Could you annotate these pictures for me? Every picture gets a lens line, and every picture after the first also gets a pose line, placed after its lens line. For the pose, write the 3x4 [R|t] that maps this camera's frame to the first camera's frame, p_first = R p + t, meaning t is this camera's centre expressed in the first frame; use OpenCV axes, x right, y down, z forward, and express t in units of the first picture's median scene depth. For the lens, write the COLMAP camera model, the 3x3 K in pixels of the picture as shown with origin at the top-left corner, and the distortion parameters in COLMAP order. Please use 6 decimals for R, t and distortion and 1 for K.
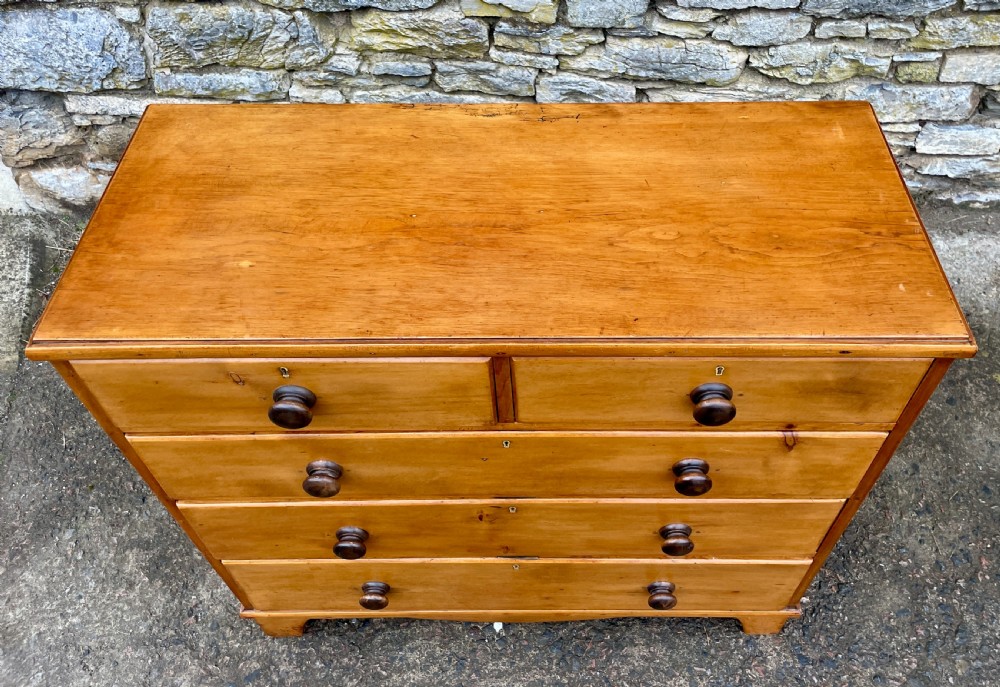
lens RADIAL K [[805.2, 0, 539.8], [0, 805.2, 288.4], [0, 0, 1]] dist [0.074889, -0.090349]
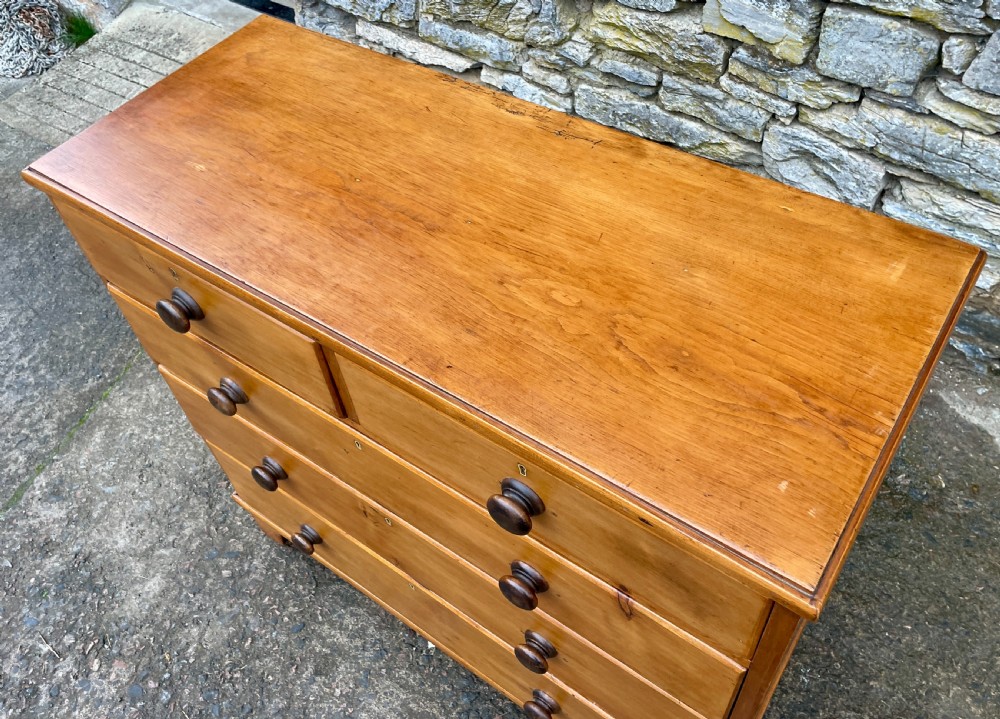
lens RADIAL K [[820.2, 0, 483.8], [0, 820.2, 333.8], [0, 0, 1]] dist [0.057836, -0.054619]
pose [[0.806823, 0.398831, -0.435856, 0.370046], [-0.386125, 0.914354, 0.121916, -0.081248], [0.447150, 0.069930, 0.891721, 0.177363]]
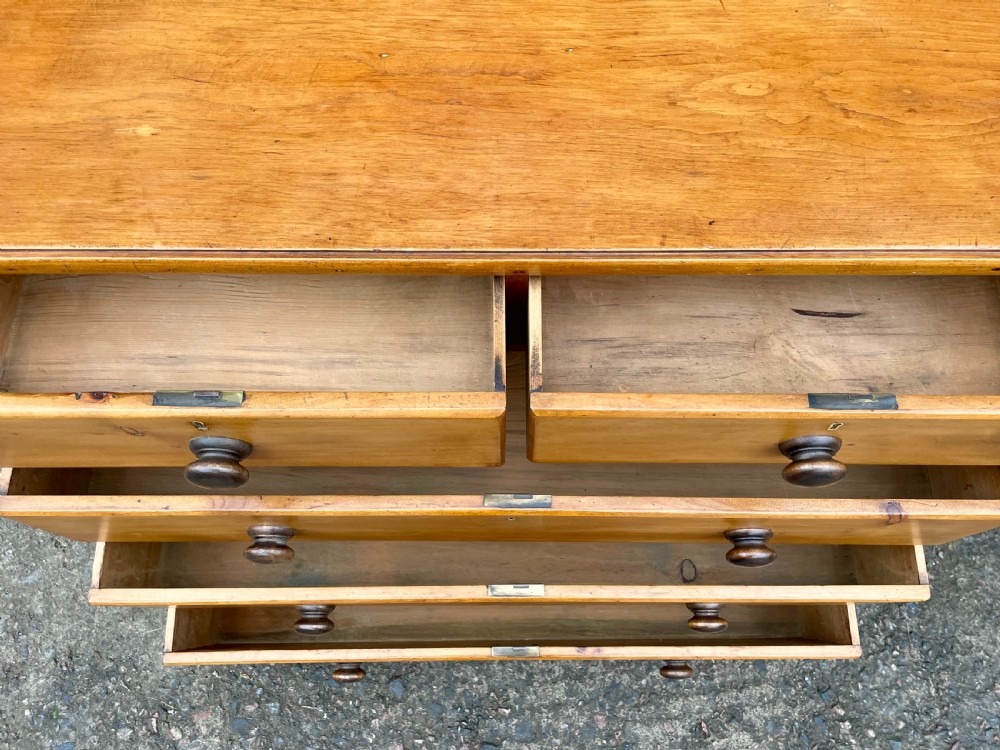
lens RADIAL K [[769.0, 0, 505.2], [0, 769.0, 368.0], [0, 0, 1]] dist [0.068543, -0.097166]
pose [[0.999870, 0.000925, 0.016120, -0.051591], [-0.005986, 0.948460, 0.316841, -0.038805], [-0.014996, -0.316897, 0.948342, 0.234319]]
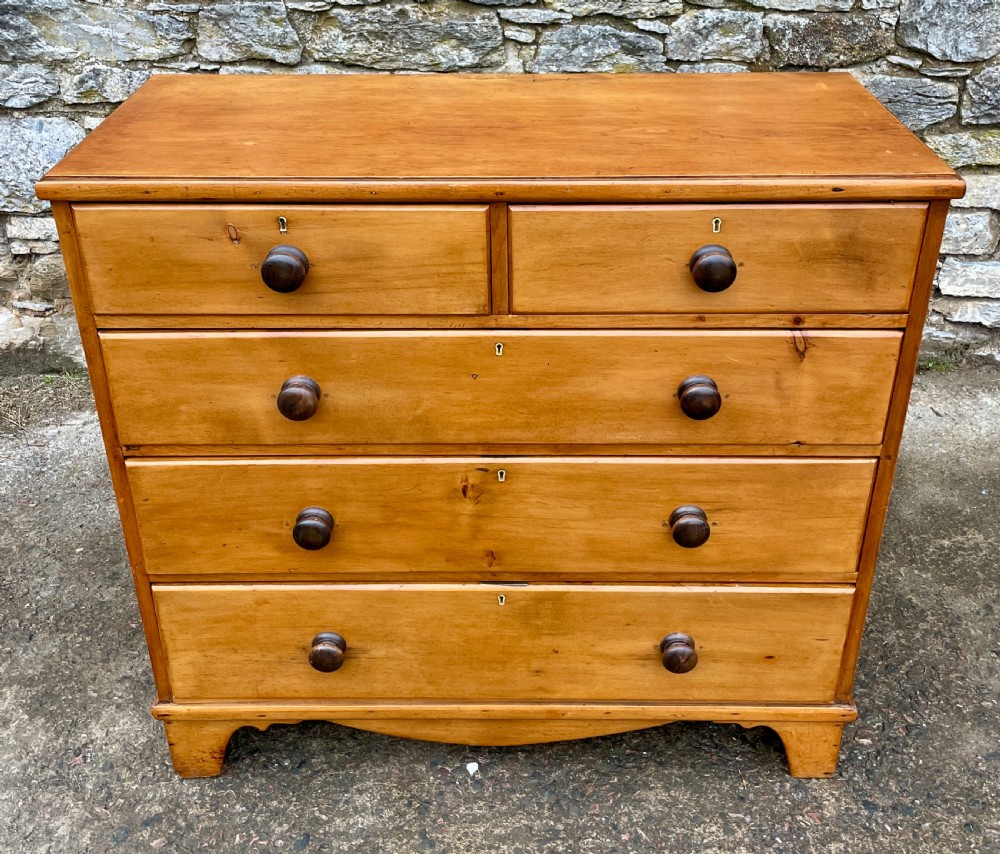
lens RADIAL K [[1044.8, 0, 500.4], [0, 1044.8, 319.2], [0, 0, 1]] dist [0.045736, 0.000000]
pose [[0.999979, 0.004163, -0.004960, -0.028537], [-0.005672, 0.932669, -0.360688, 0.506379], [0.003124, 0.360709, 0.932673, -0.123432]]
